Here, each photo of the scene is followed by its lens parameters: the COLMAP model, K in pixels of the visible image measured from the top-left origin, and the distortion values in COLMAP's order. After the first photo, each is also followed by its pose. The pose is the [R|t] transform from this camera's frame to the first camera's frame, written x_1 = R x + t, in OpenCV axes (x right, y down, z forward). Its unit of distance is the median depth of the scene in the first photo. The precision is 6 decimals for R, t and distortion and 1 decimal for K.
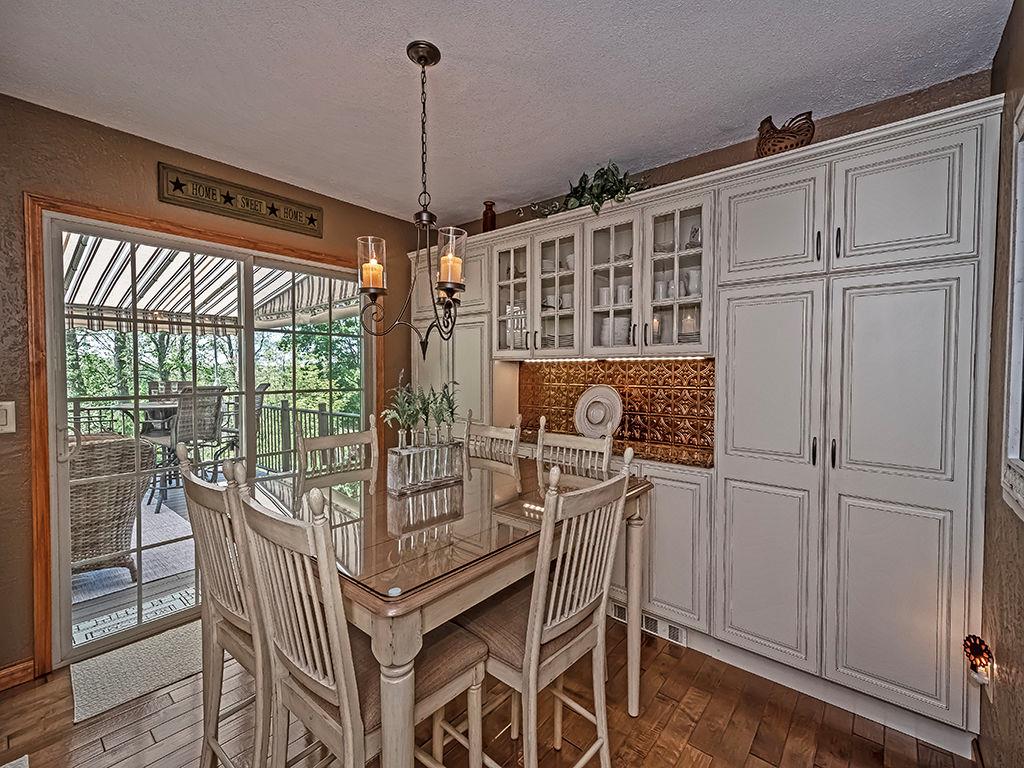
lens RADIAL K [[441.8, 0, 512.0], [0, 441.8, 384.0], [0, 0, 1]] dist [0.002417, -0.000504]
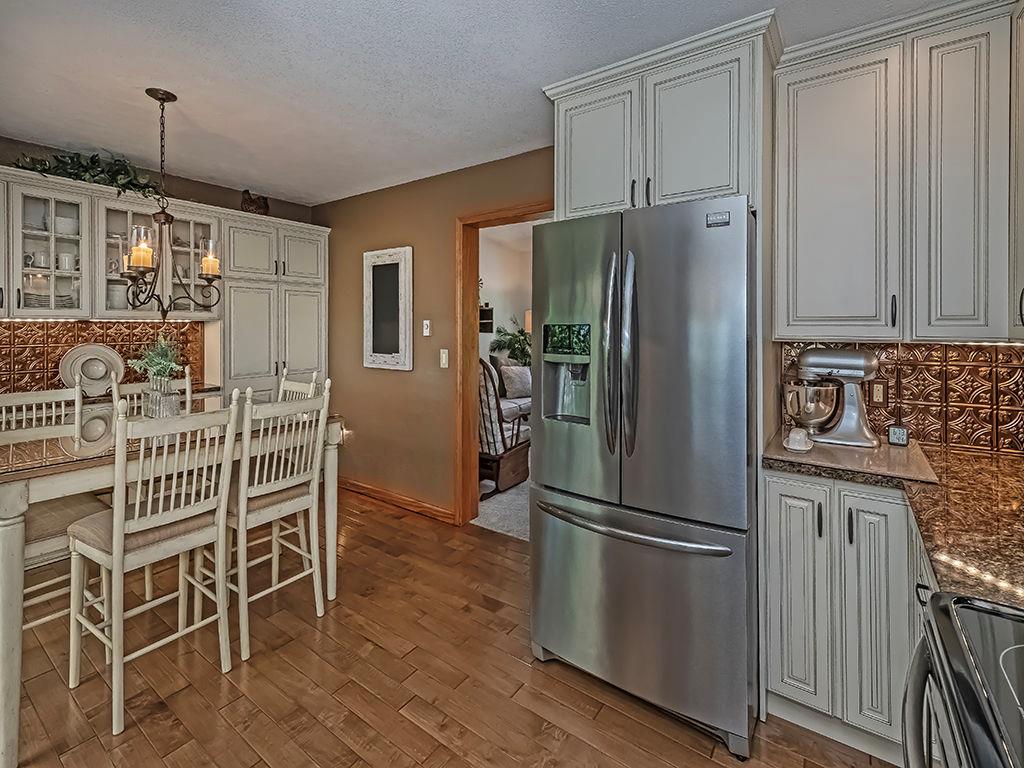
lens RADIAL K [[441.8, 0, 512.0], [0, 441.8, 384.0], [0, 0, 1]] dist [0.002417, -0.000504]
pose [[-0.051214, -0.131717, 0.989963, -1.347608], [0.034010, 0.990459, 0.133543, -0.014027], [-0.998108, 0.040508, -0.046246, 0.024376]]
